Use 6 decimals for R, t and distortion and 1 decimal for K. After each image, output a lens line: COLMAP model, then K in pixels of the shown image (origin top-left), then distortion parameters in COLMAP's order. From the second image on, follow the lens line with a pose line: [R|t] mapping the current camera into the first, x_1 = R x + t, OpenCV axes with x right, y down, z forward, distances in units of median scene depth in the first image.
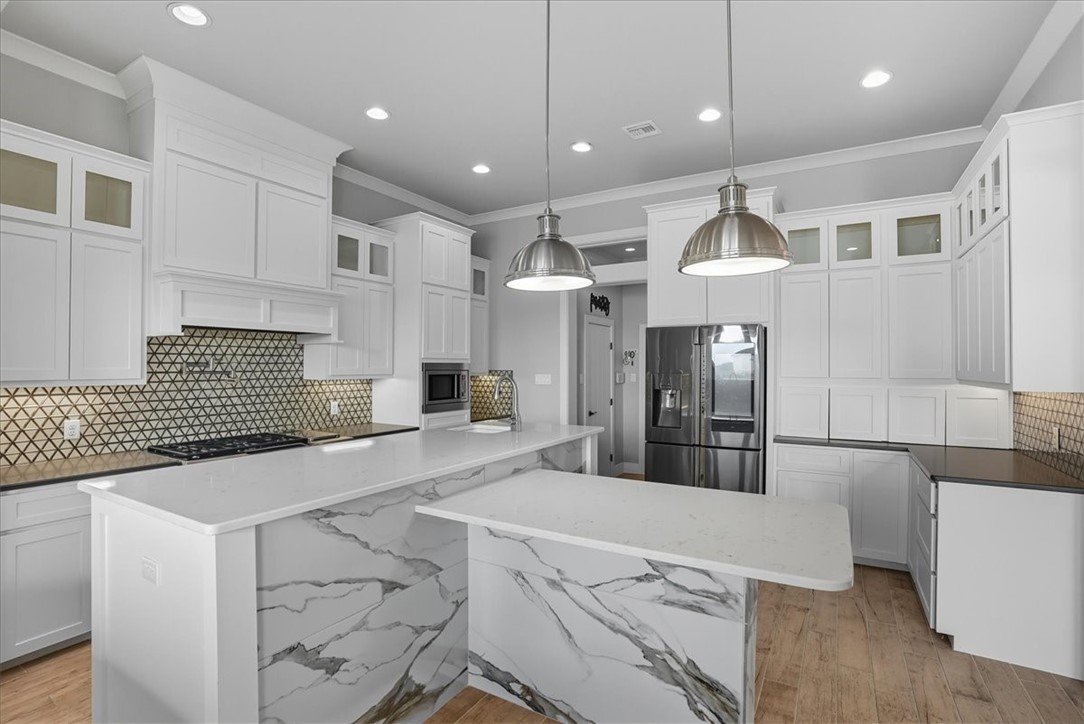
lens RADIAL K [[521.3, 0, 542.0], [0, 521.3, 362.0], [0, 0, 1]] dist [-0.003358, -0.000349]
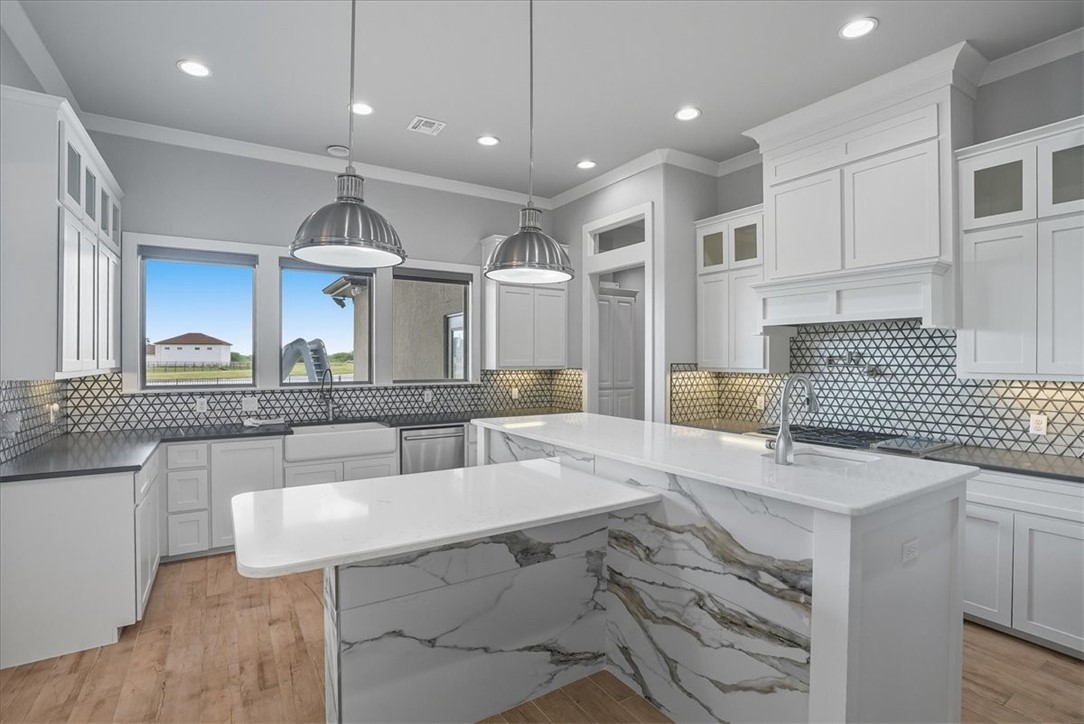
lens RADIAL K [[535.5, 0, 542.0], [0, 535.5, 362.0], [0, 0, 1]] dist [-0.047197, -0.000042]
pose [[-0.470910, 0.005564, -0.882164, 0.564791], [0.004450, 0.999982, 0.003932, 0.006102], [0.882170, -0.002075, -0.470927, 0.938964]]
